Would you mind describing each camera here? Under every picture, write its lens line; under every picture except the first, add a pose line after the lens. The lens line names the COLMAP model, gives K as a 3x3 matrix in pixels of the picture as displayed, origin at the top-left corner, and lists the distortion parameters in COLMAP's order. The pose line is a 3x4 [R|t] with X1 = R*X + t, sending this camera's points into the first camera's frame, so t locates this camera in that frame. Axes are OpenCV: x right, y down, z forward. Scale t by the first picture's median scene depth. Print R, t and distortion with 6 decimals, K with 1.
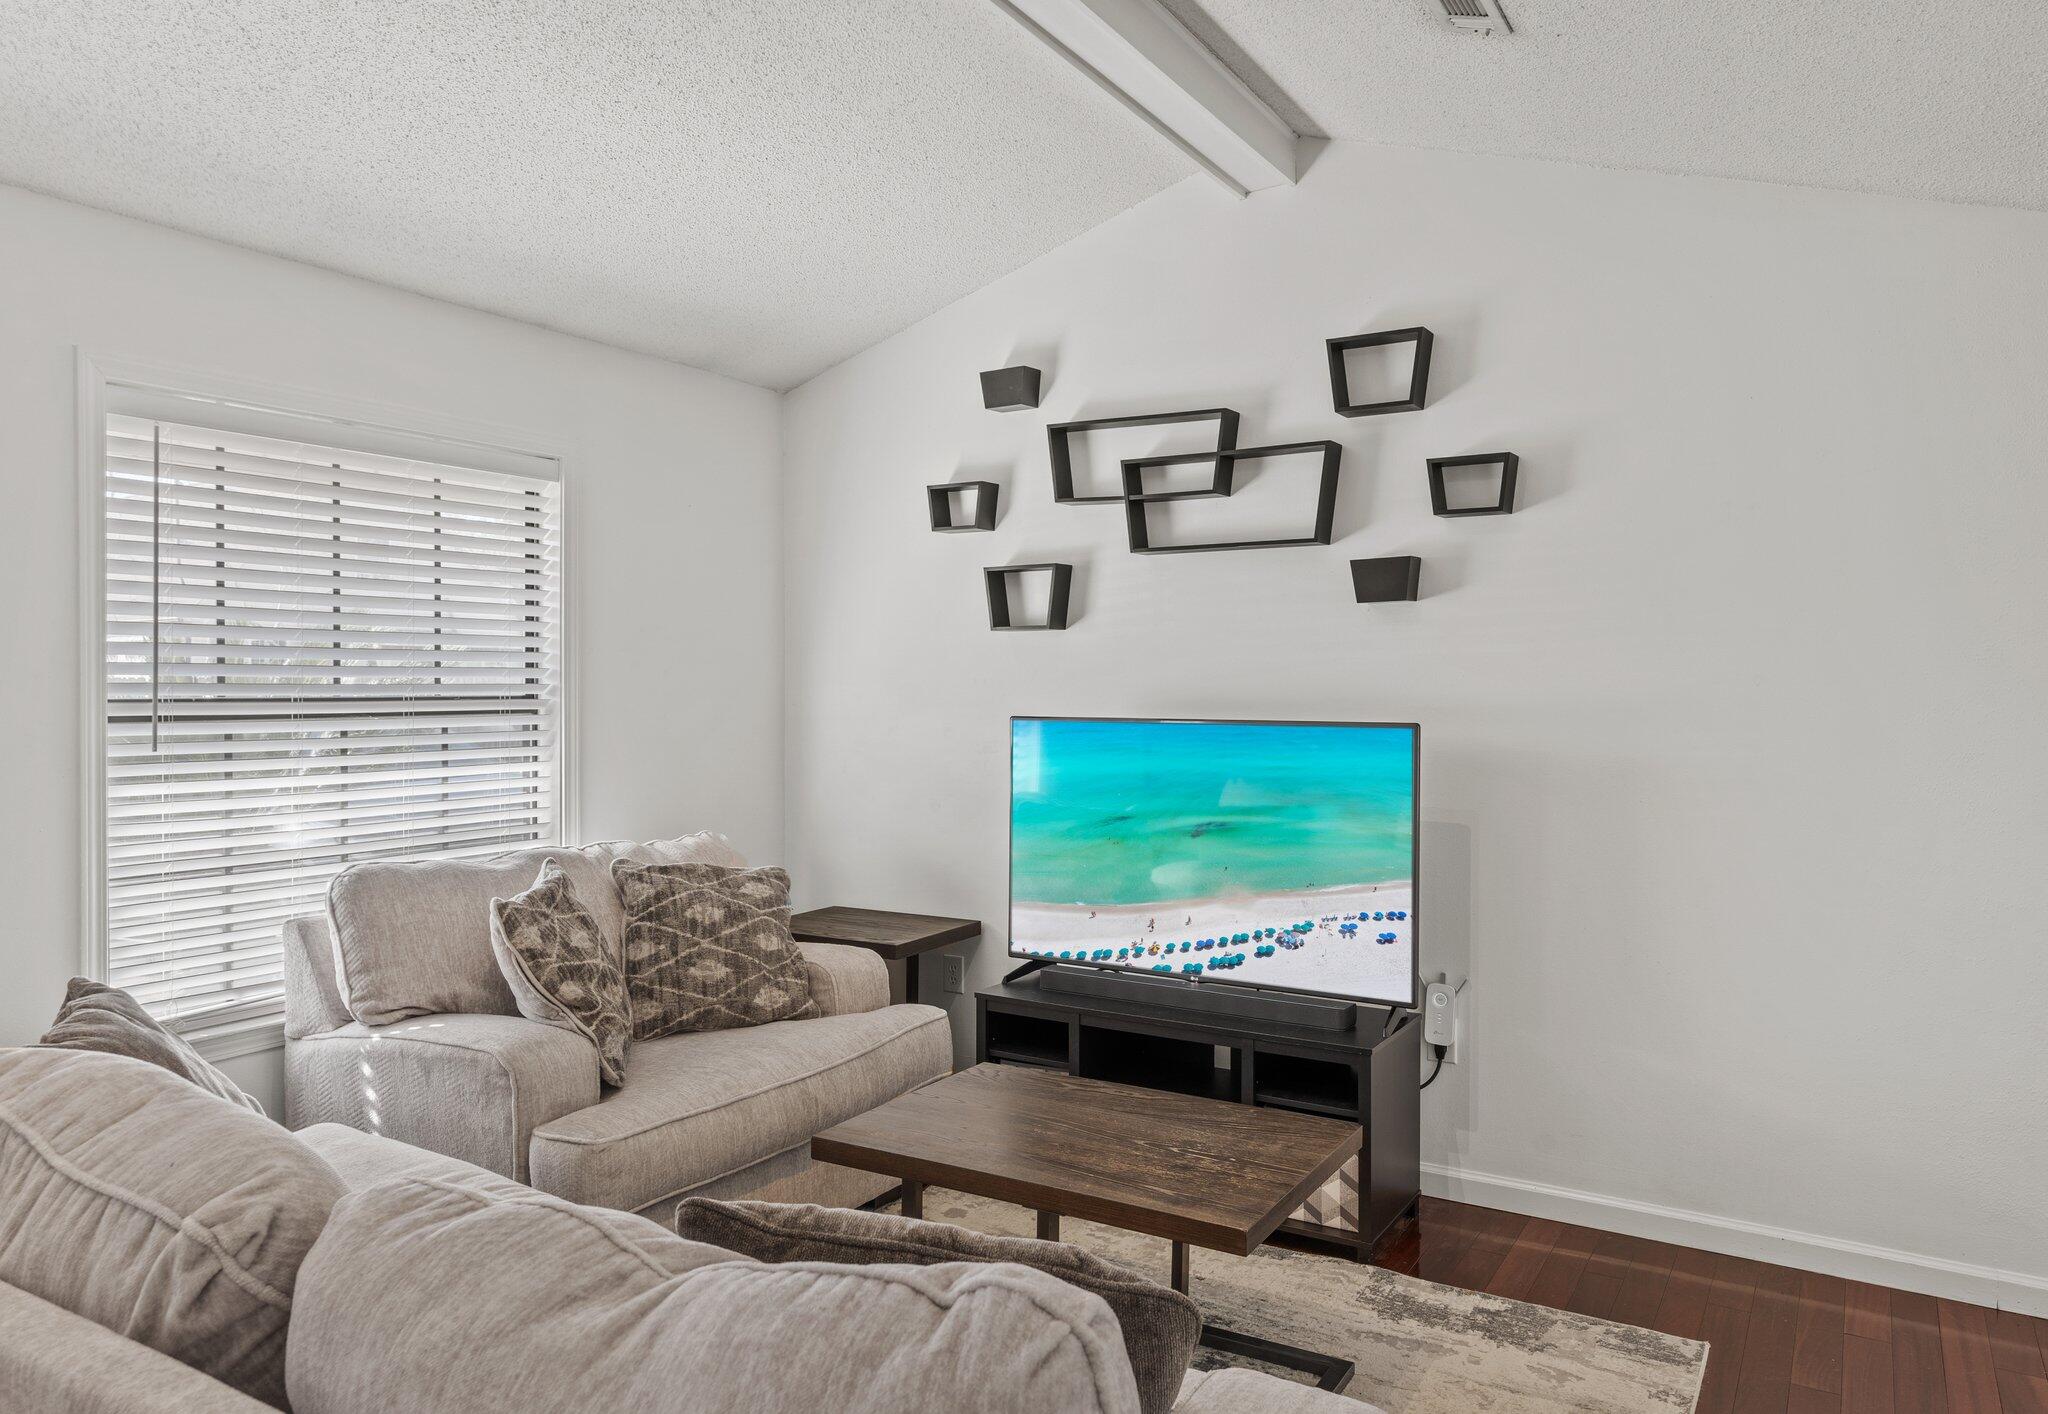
lens RADIAL K [[1382.1, 0, 1024.9], [0, 1382.1, 711.5], [0, 0, 1]] dist [-0.001875, 0.003879]
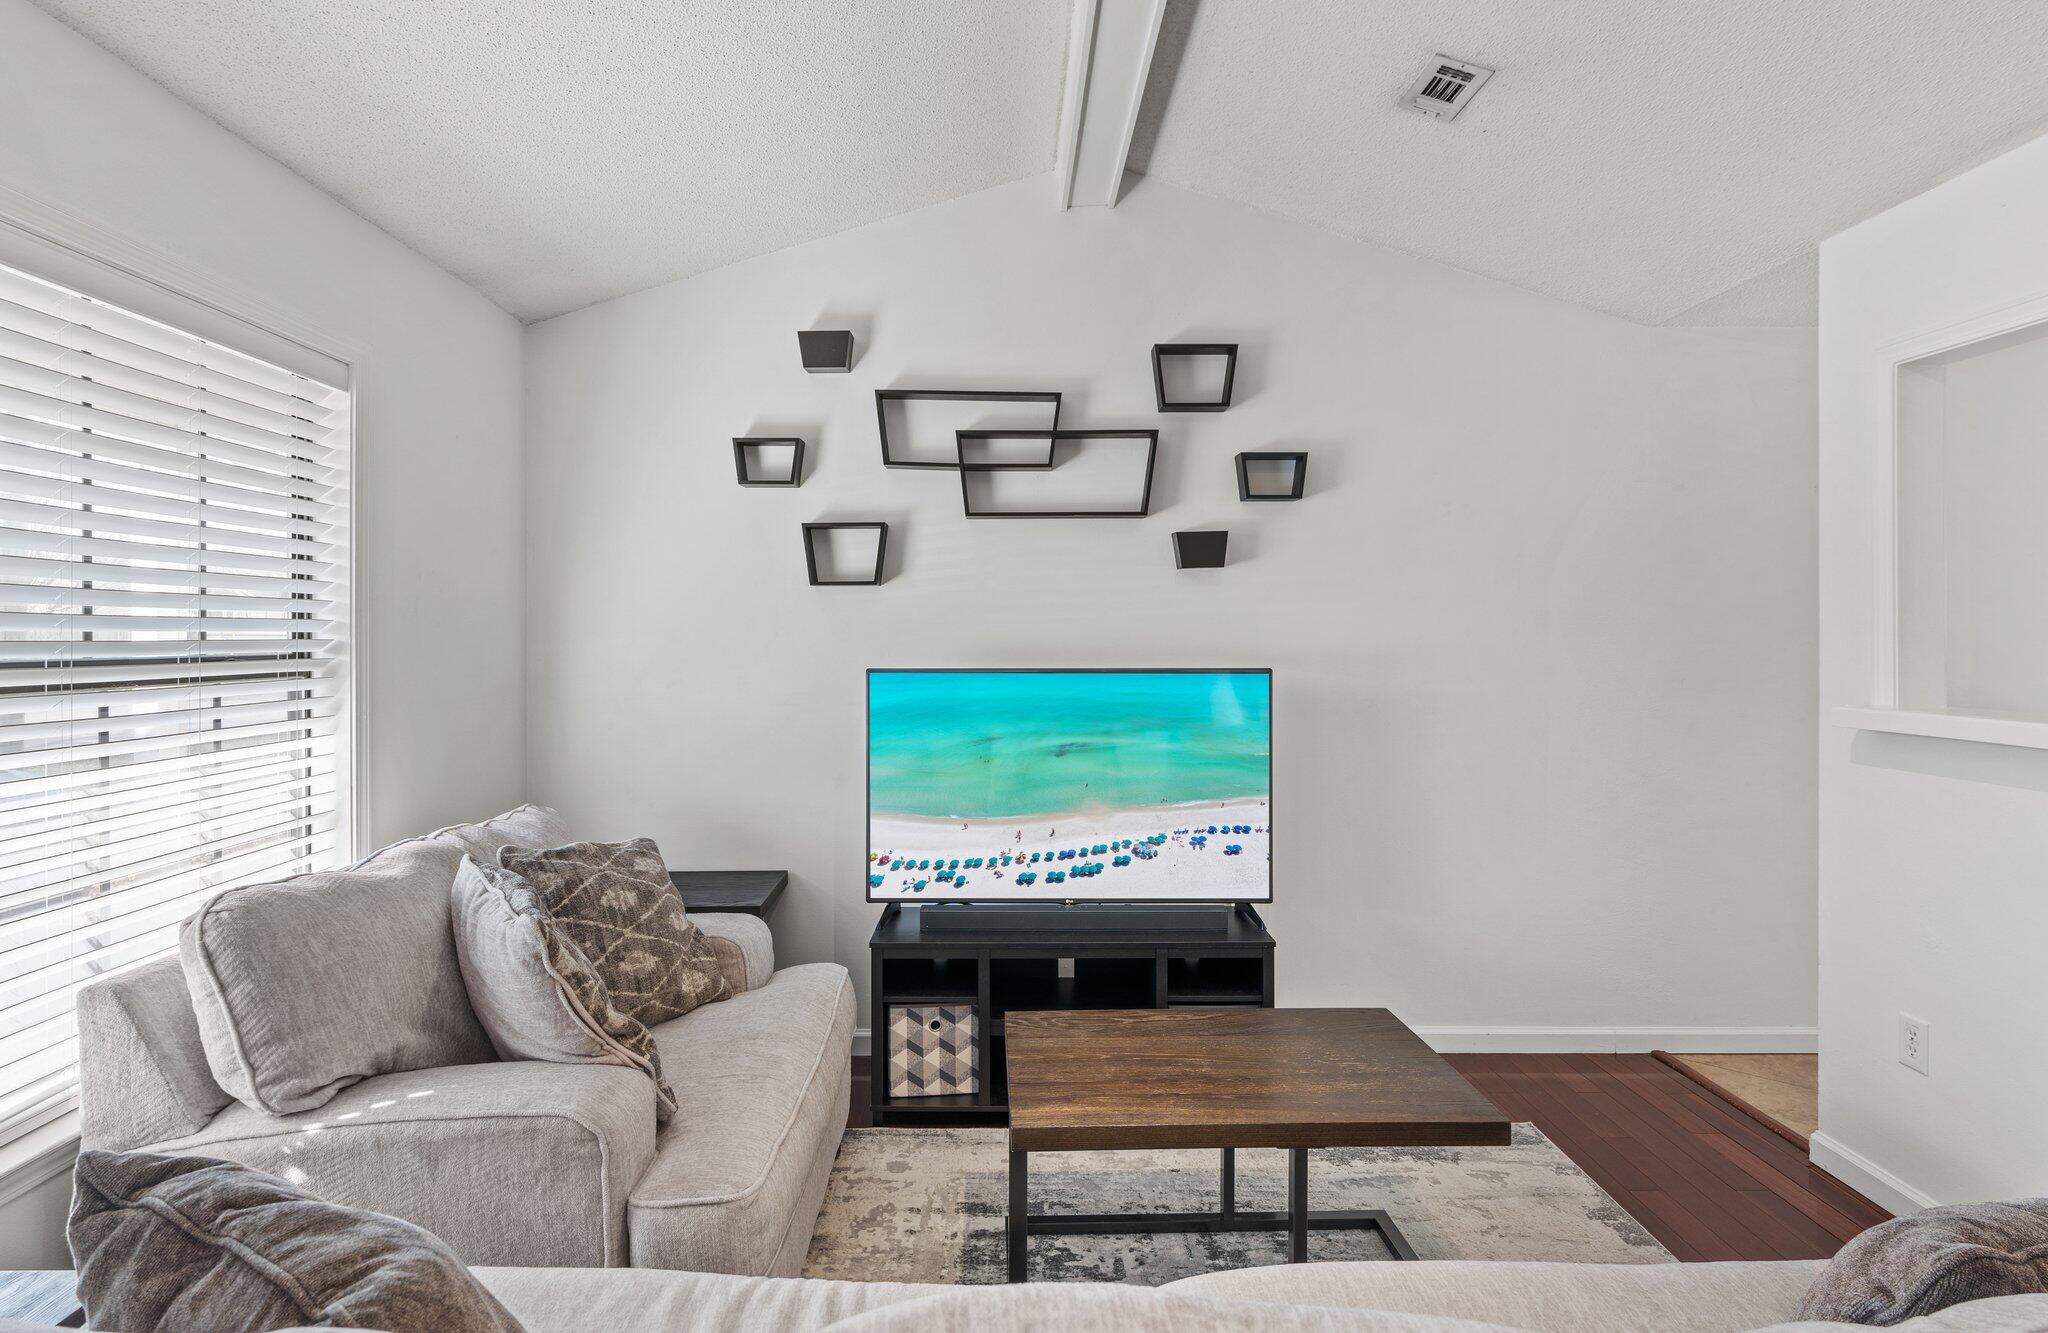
lens RADIAL K [[1117.1, 0, 1020.3], [0, 1117.1, 648.5], [0, 0, 1]] dist [-0.006858, 0.000330]
pose [[0.848462, -0.009154, 0.529177, -0.389839], [0.013968, 0.999889, -0.005100, -0.006277], [-0.529072, 0.011719, 0.848496, 0.259863]]
